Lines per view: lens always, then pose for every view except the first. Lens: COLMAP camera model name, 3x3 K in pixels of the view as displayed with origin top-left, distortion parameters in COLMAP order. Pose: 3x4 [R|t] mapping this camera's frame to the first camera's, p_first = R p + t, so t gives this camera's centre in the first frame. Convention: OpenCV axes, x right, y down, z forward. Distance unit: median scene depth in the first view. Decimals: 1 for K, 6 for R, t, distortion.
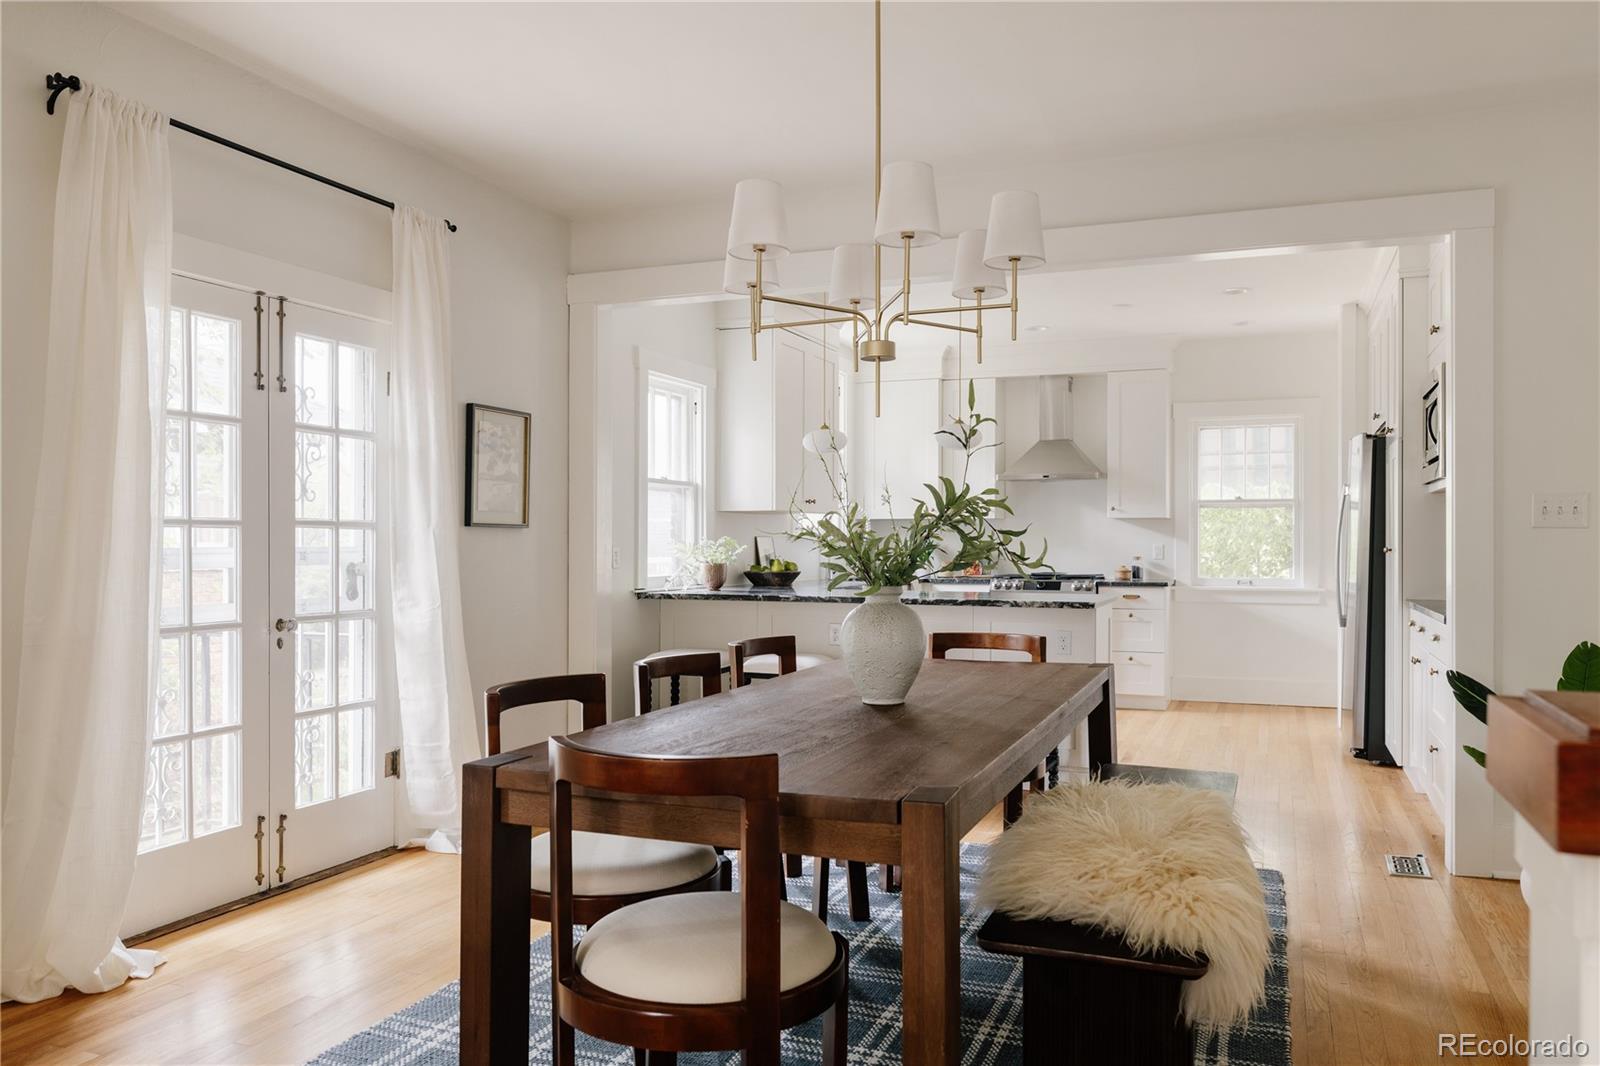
lens RADIAL K [[1179.6, 0, 800.0], [0, 1179.6, 533.0], [0, 0, 1]] dist [0.024749, -0.001025]
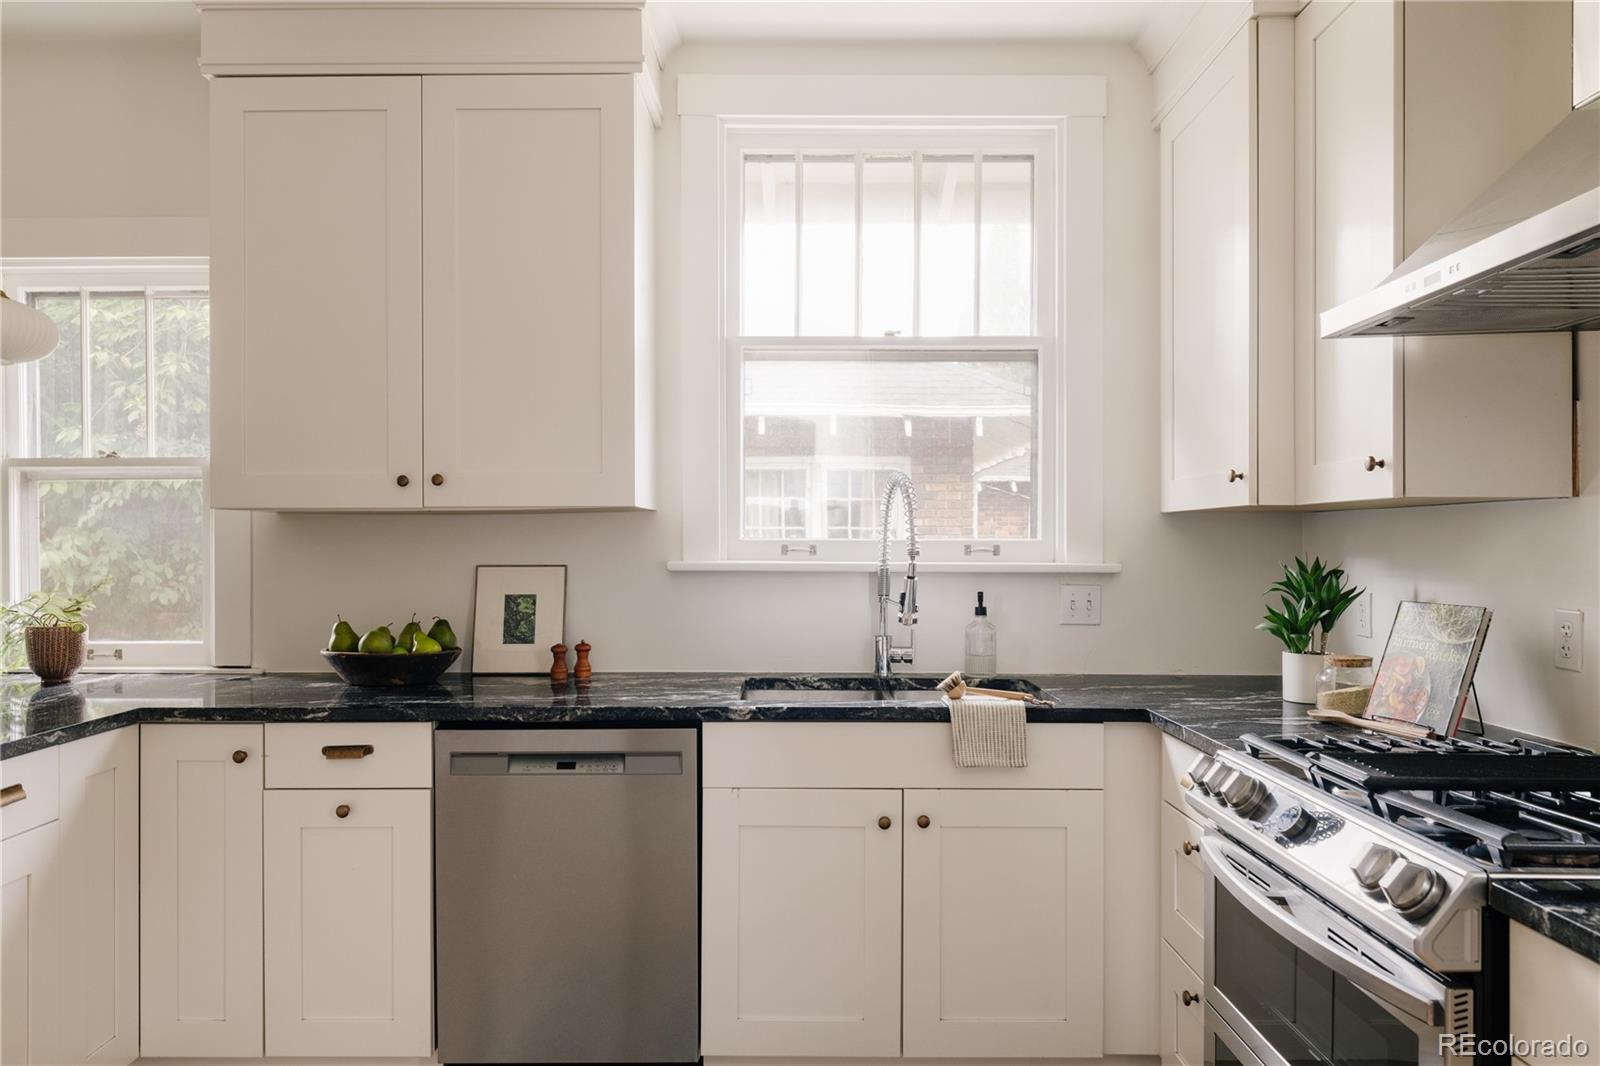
lens RADIAL K [[1143.4, 0, 800.0], [0, 1143.4, 533.0], [0, 0, 1]] dist [0.001980, 0.000700]
pose [[0.377695, -0.012061, -0.925851, 0.481890], [0.009948, 0.999910, -0.008968, -0.005359], [0.925877, -0.005823, 0.377781, 1.140714]]
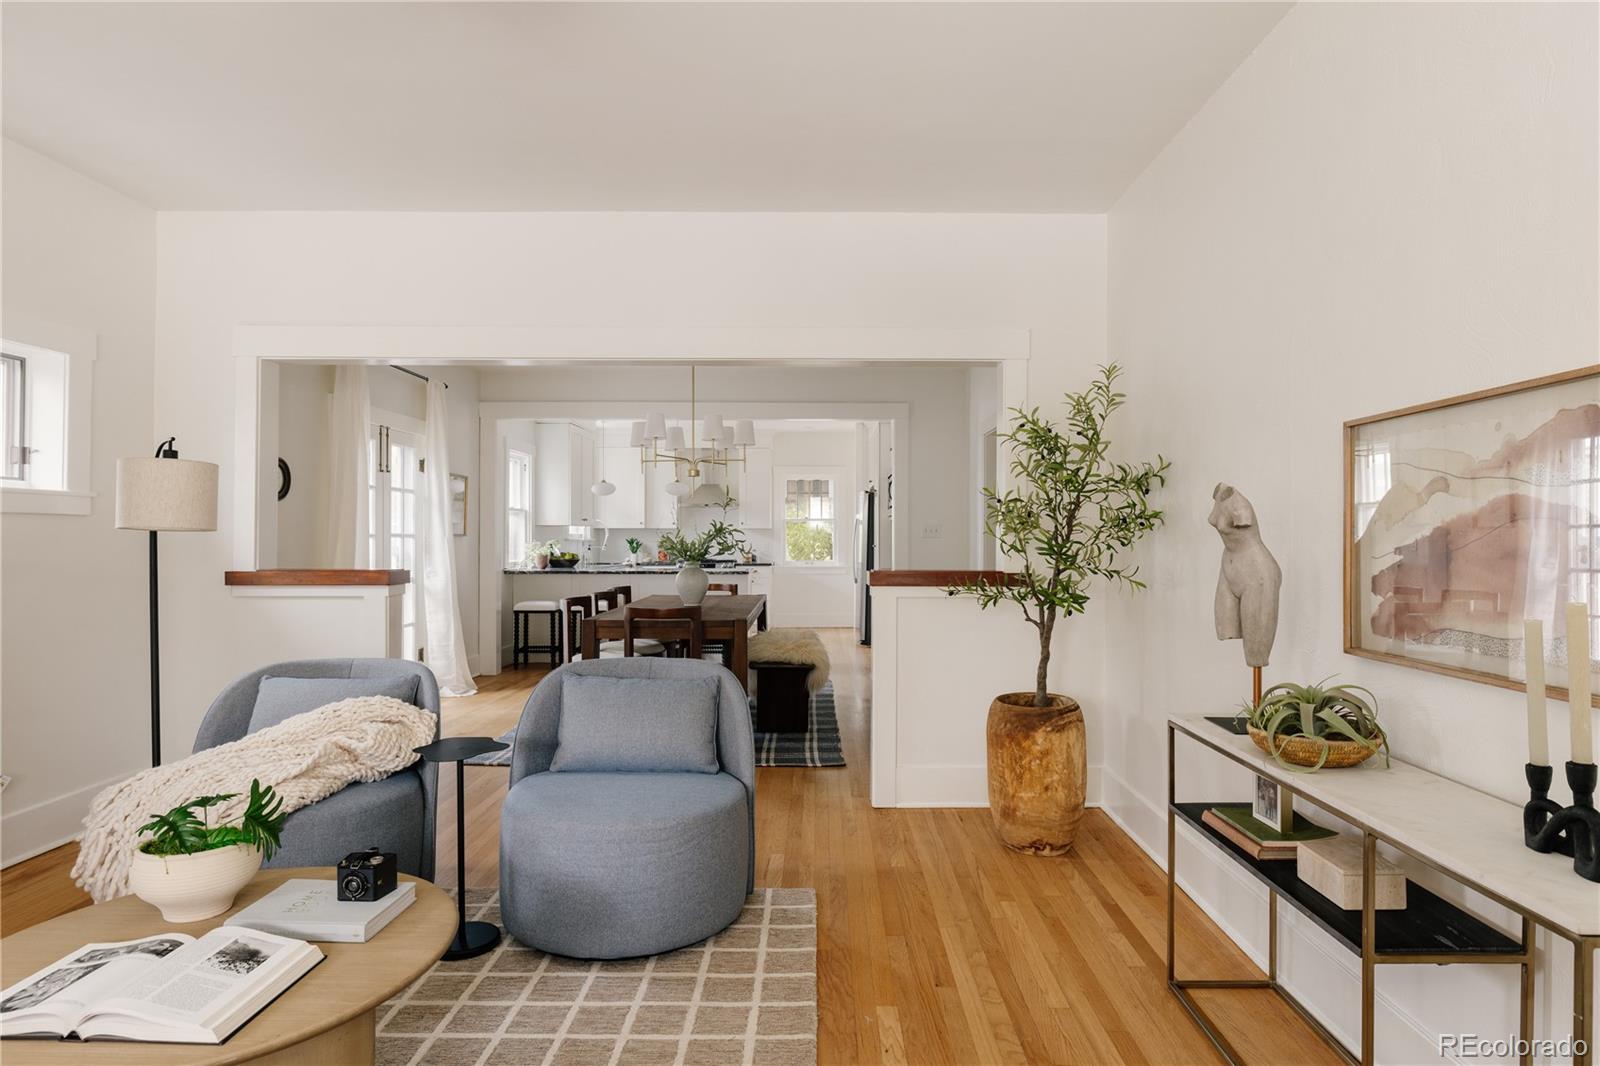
lens RADIAL K [[919.8, 0, 800.0], [0, 919.8, 533.0], [0, 0, 1]] dist [-0.001534, -0.001111]
pose [[0.934934, 0.001208, 0.354819, -0.211948], [-0.001659, 0.999998, 0.000967, -0.009918], [-0.354817, -0.001493, 0.934935, -0.487295]]
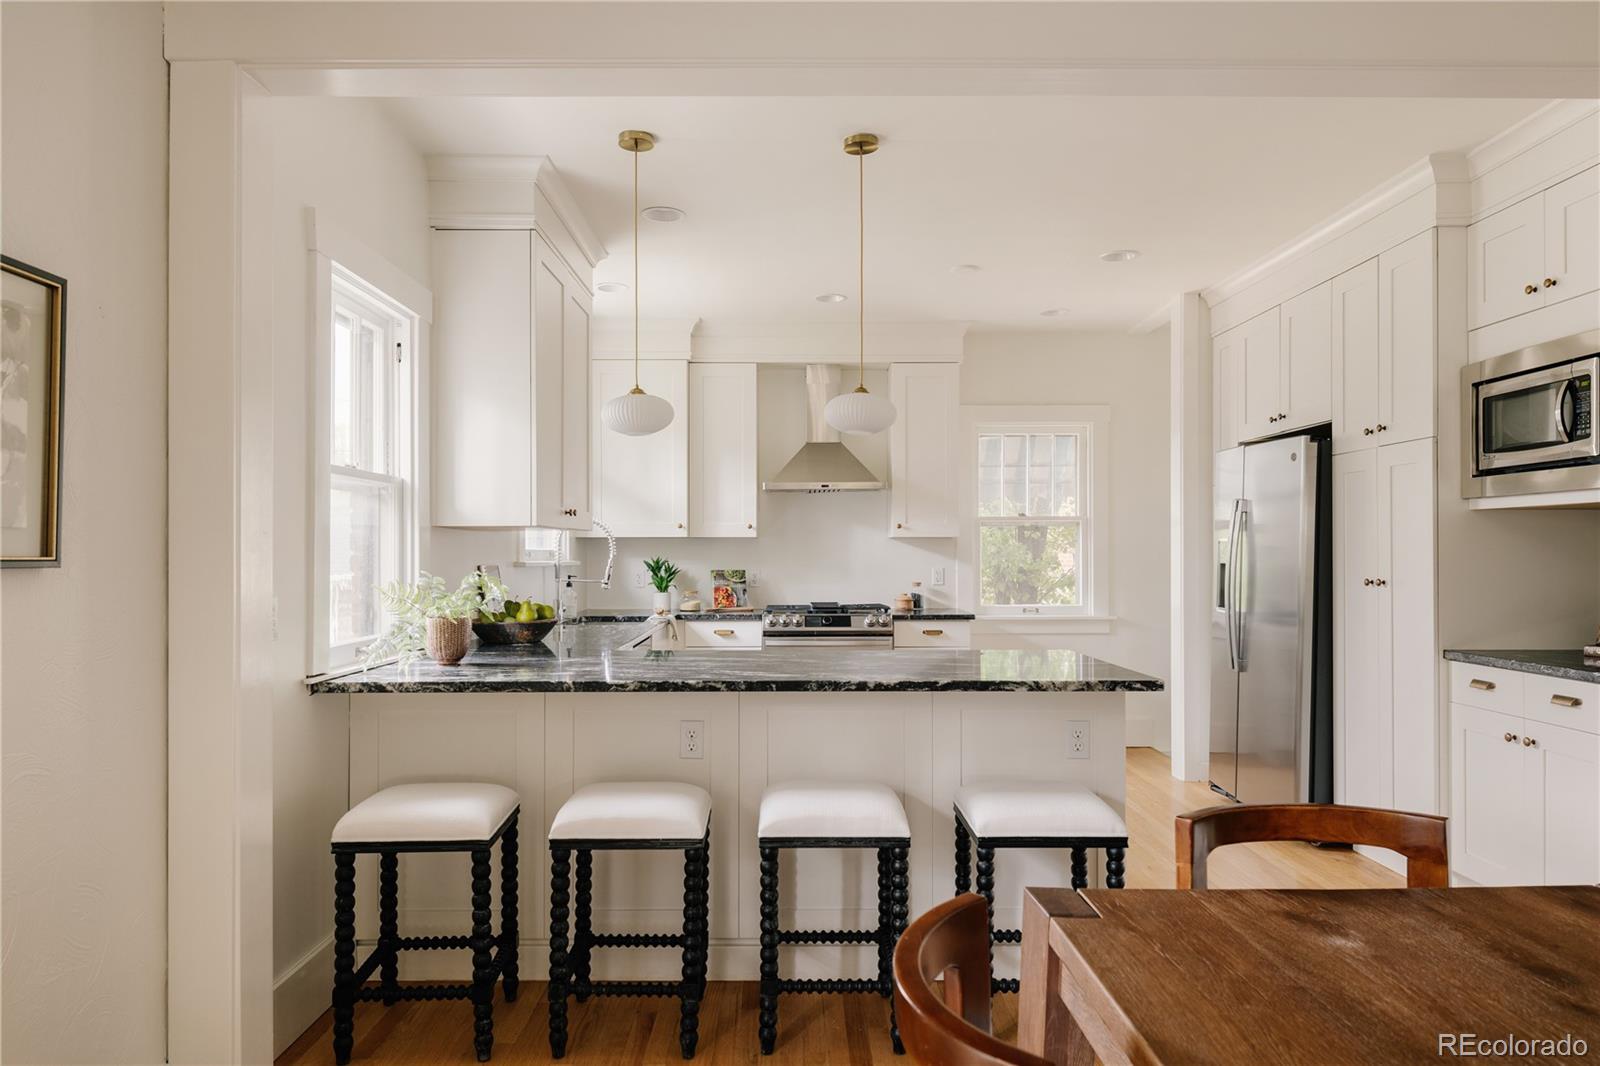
lens RADIAL K [[1024.4, 0, 790.3], [0, 1024.4, 541.2], [0, 0, 1]] dist [0.016262, -0.003057]
pose [[0.924621, 0.001136, 0.380887, -0.113165], [0.000313, 0.999993, -0.003741, -0.009819], [-0.380888, 0.003578, 0.924614, 0.492015]]
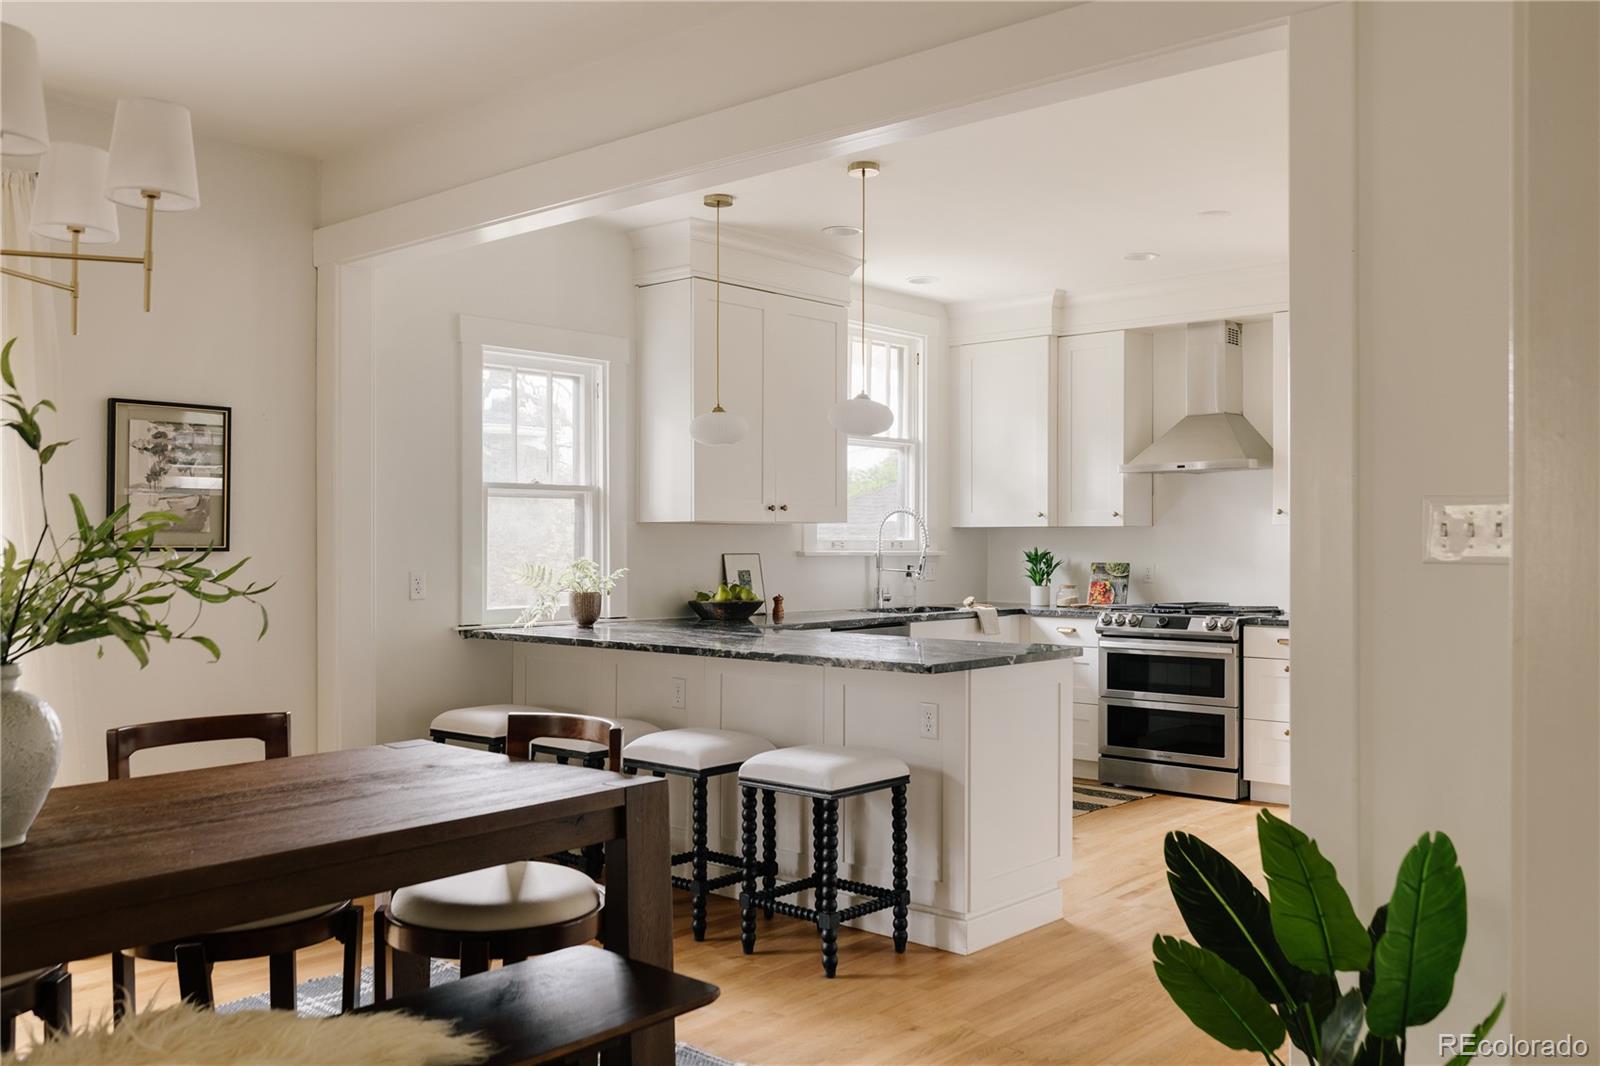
lens RADIAL K [[1359.5, 0, 800.0], [0, 1359.5, 533.0], [0, 0, 1]] dist [0.026564, -0.001253]
pose [[0.941289, -0.004107, -0.337576, 0.369617], [0.004373, 0.999990, 0.000026, -0.012599], [0.337572, -0.001501, 0.941298, 0.222514]]
